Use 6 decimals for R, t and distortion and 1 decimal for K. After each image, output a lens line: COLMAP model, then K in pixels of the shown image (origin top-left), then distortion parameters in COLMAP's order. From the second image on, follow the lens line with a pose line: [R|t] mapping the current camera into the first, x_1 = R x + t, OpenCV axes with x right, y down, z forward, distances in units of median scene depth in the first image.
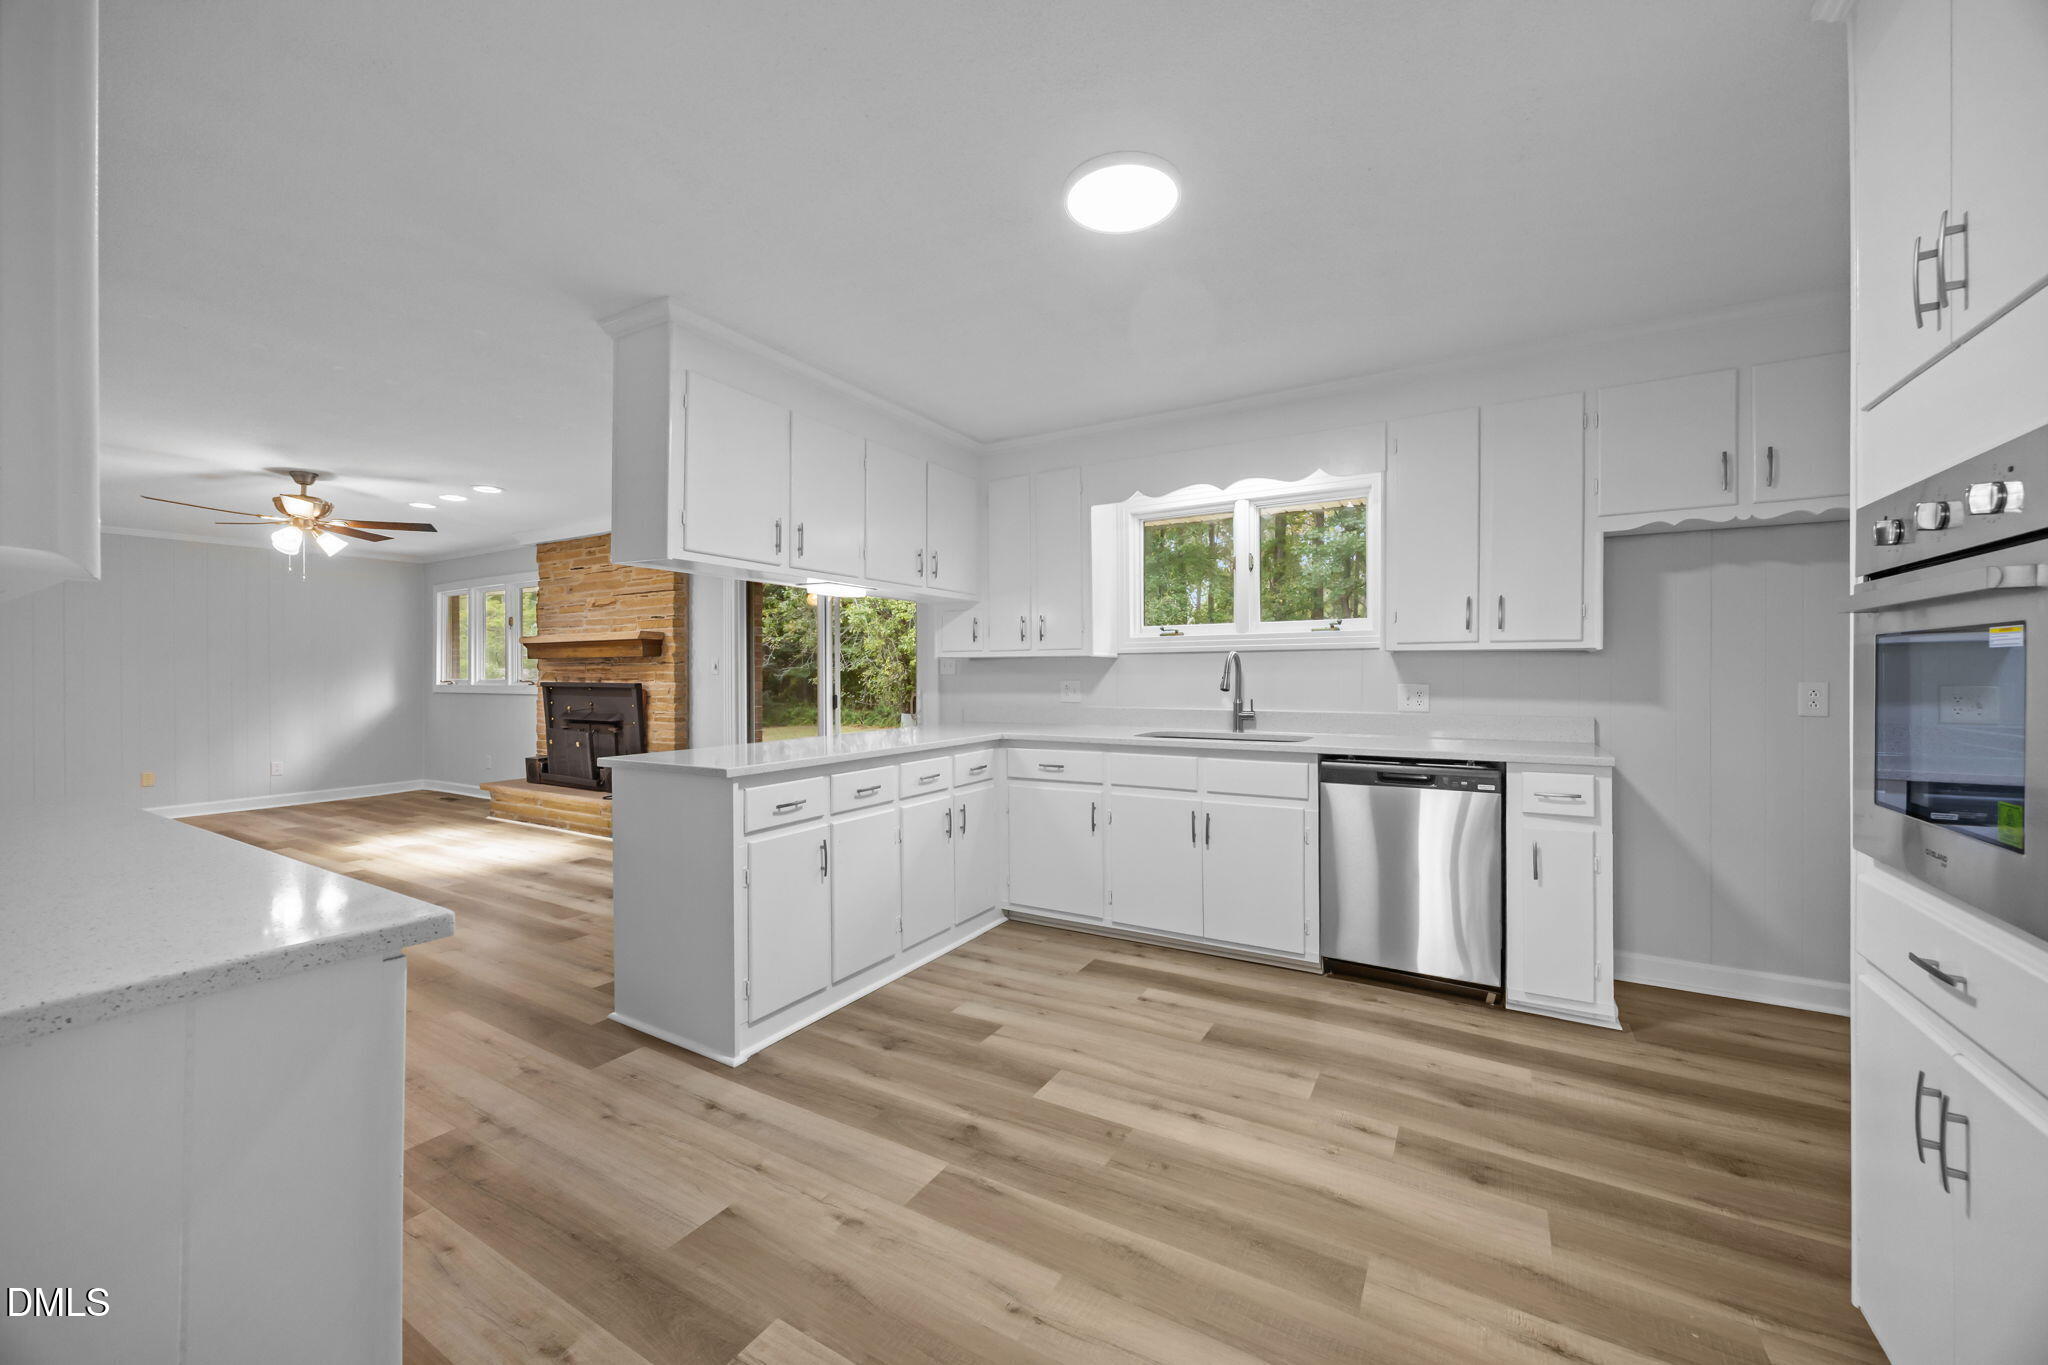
lens RADIAL K [[780.5, 0, 1030.7], [0, 780.5, 675.1], [0, 0, 1]] dist [-0.002184, 0.000260]
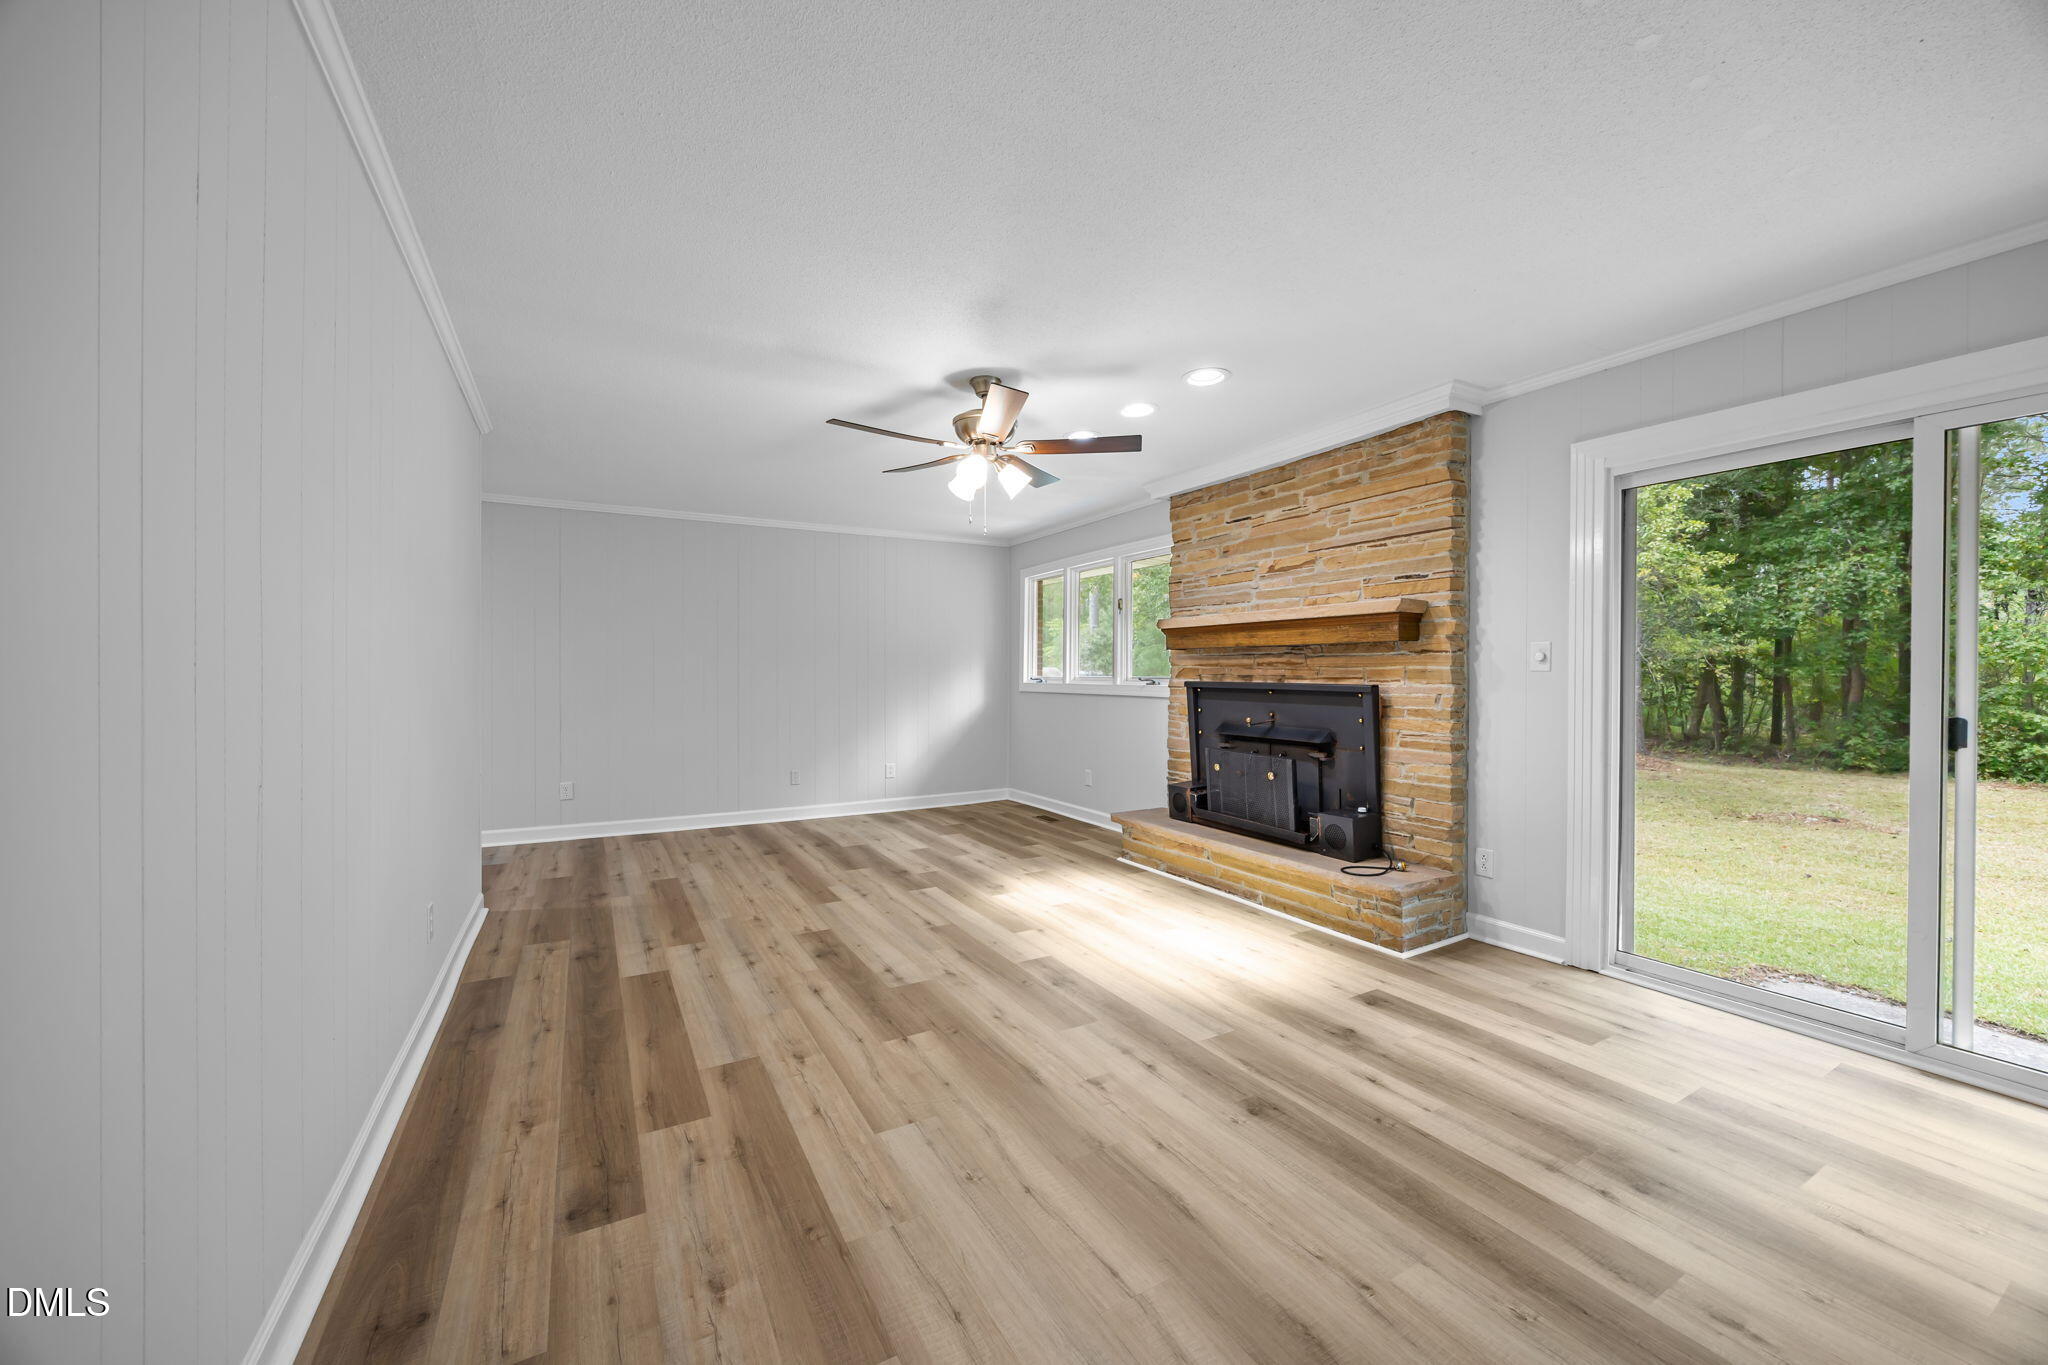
lens RADIAL K [[780.5, 0, 1035.7], [0, 780.5, 671.5], [0, 0, 1]] dist [-0.002184, 0.000260]
pose [[0.872803, 0.001617, -0.488070, -0.413047], [-0.002168, 0.999997, -0.000564, 0.000597], [0.488068, 0.001551, 0.872804, 0.308273]]
